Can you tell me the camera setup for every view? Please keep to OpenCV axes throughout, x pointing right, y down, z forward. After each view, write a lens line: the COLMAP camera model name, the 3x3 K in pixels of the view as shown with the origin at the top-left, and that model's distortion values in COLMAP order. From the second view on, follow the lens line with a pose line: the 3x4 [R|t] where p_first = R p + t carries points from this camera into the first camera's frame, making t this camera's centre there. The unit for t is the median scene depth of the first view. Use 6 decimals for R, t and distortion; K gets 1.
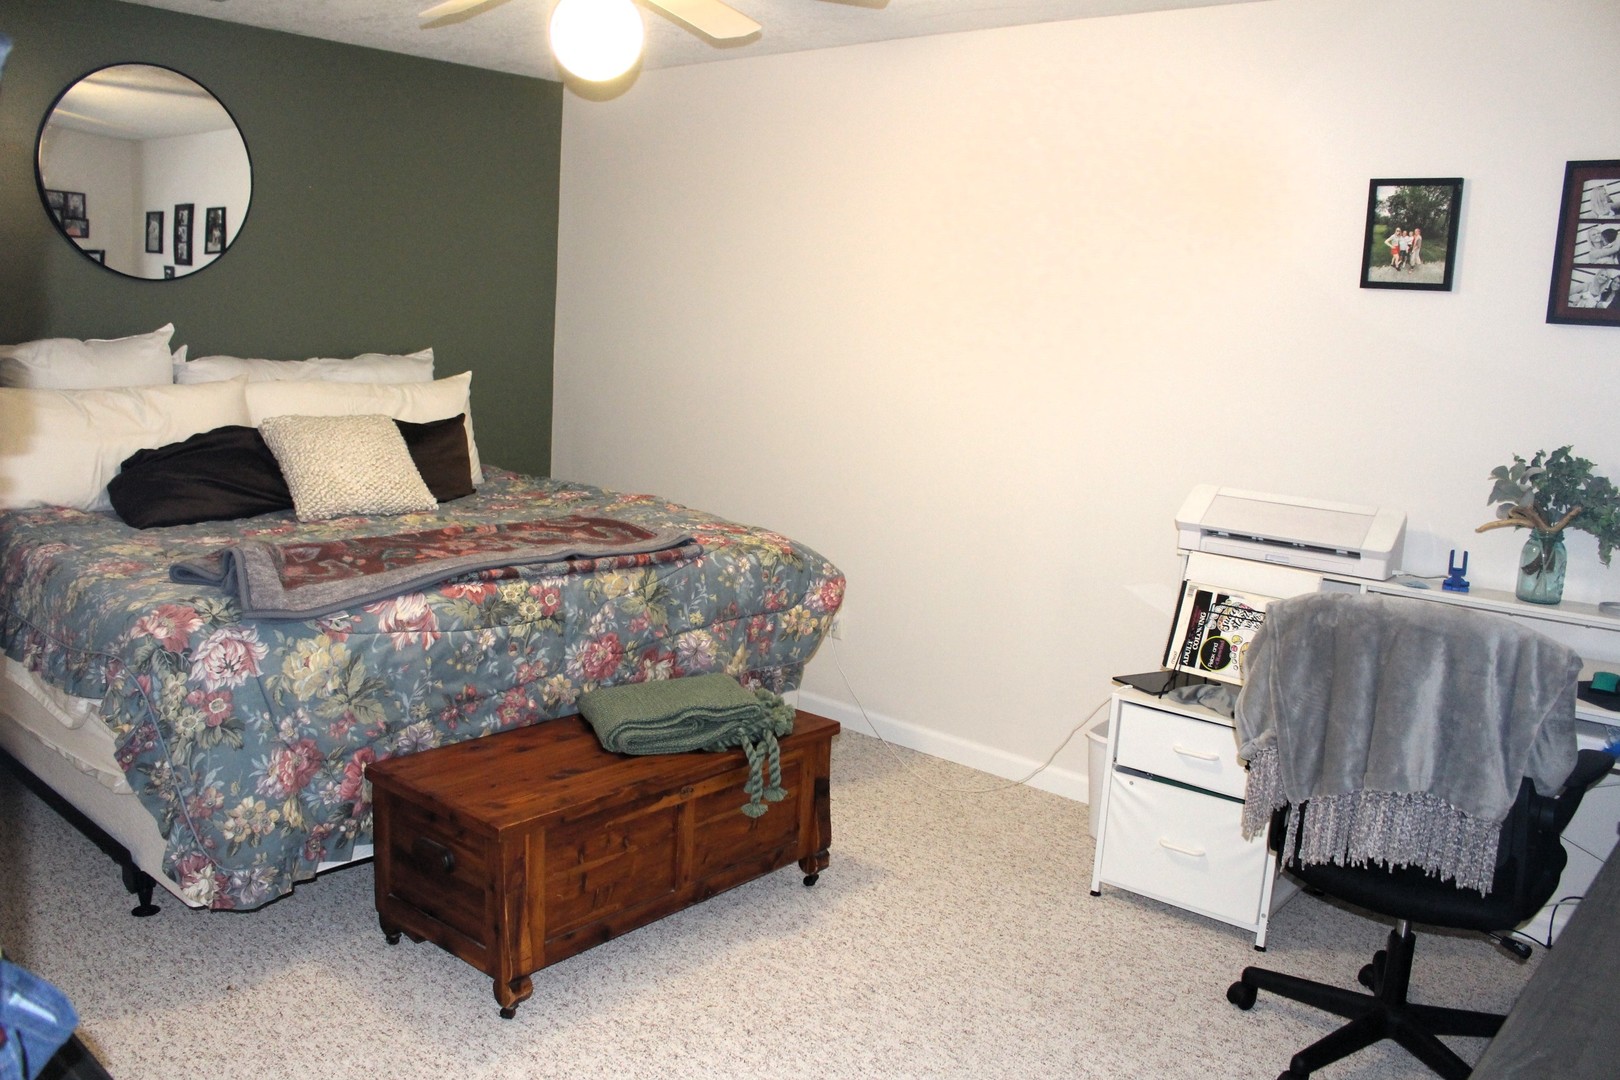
lens RADIAL K [[1322.6, 0, 796.0], [0, 1322.6, 540.8], [0, 0, 1]] dist [-0.161163, 0.119622]
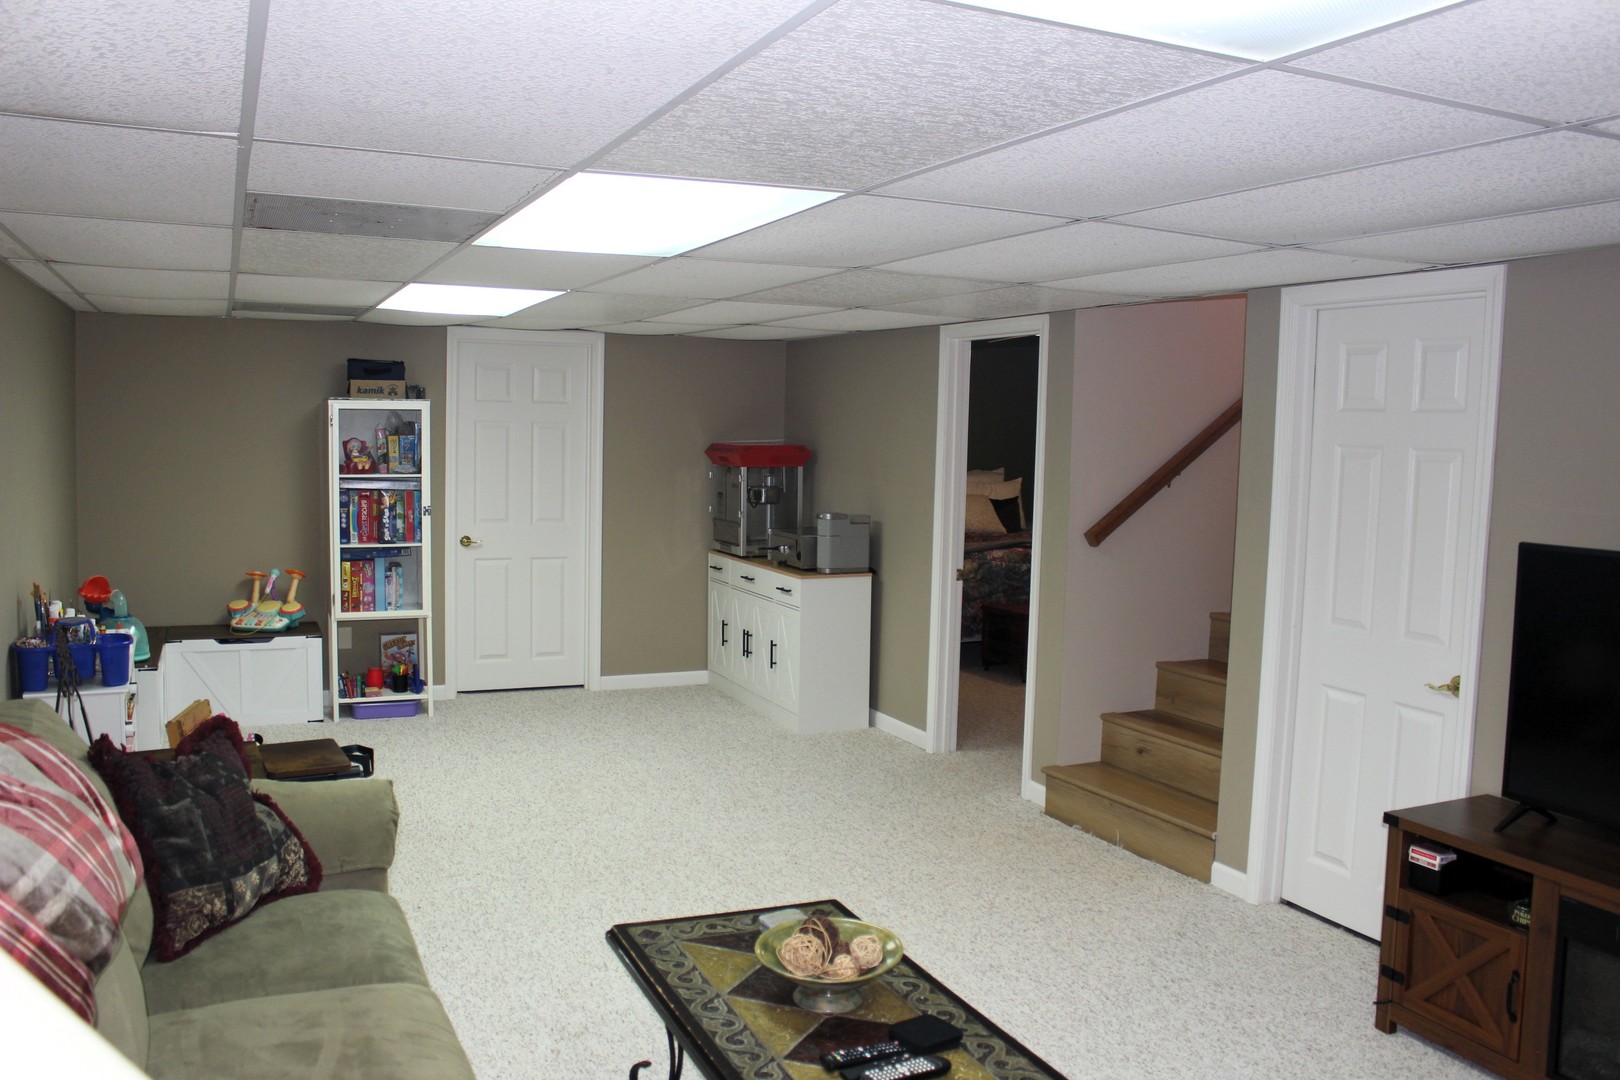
lens RADIAL K [[1351.8, 0, 782.5], [0, 1351.8, 523.6], [0, 0, 1]] dist [-0.136684, 0.080001]
pose [[0.912872, -0.000162, -0.408247, 0.494017], [-0.045077, 0.993845, -0.101190, 0.311465], [0.405750, 0.110776, 0.907246, -1.935599]]
